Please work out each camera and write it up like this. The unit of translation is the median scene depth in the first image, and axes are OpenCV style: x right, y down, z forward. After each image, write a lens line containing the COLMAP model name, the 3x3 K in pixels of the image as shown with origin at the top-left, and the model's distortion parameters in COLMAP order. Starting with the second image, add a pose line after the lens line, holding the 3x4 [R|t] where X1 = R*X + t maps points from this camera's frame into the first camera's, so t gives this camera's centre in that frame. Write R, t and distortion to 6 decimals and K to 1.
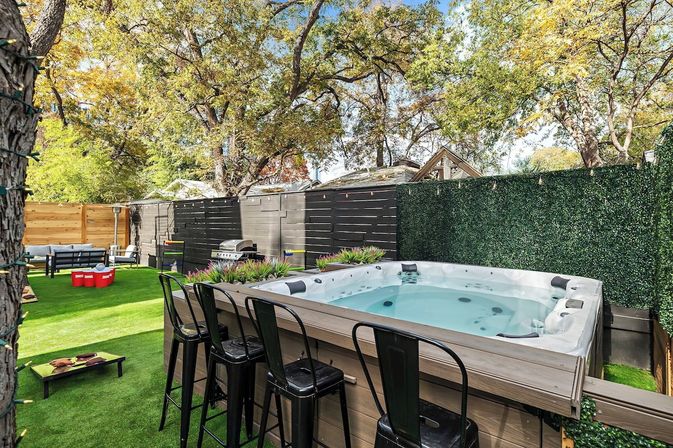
lens RADIAL K [[323.9, 0, 335.8], [0, 323.9, 225.4], [0, 0, 1]] dist [-0.000540, -0.000020]
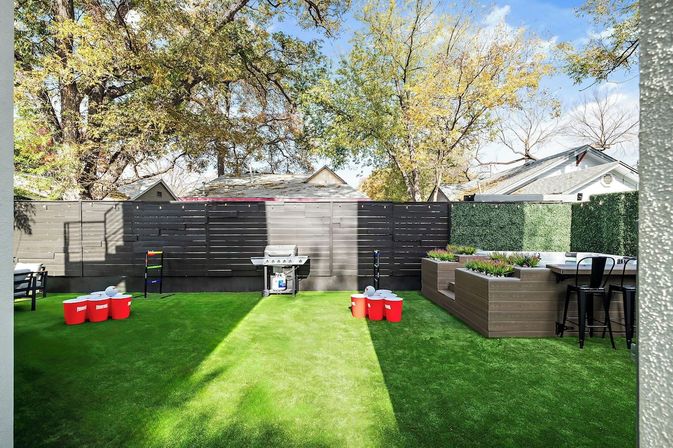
lens RADIAL K [[323.9, 0, 335.8], [0, 323.9, 225.4], [0, 0, 1]] dist [-0.000540, -0.000020]
pose [[0.751364, -0.000179, 0.659888, -0.843248], [0.007861, 0.999931, -0.008680, -0.006429], [-0.659842, 0.011709, 0.751313, 0.144442]]
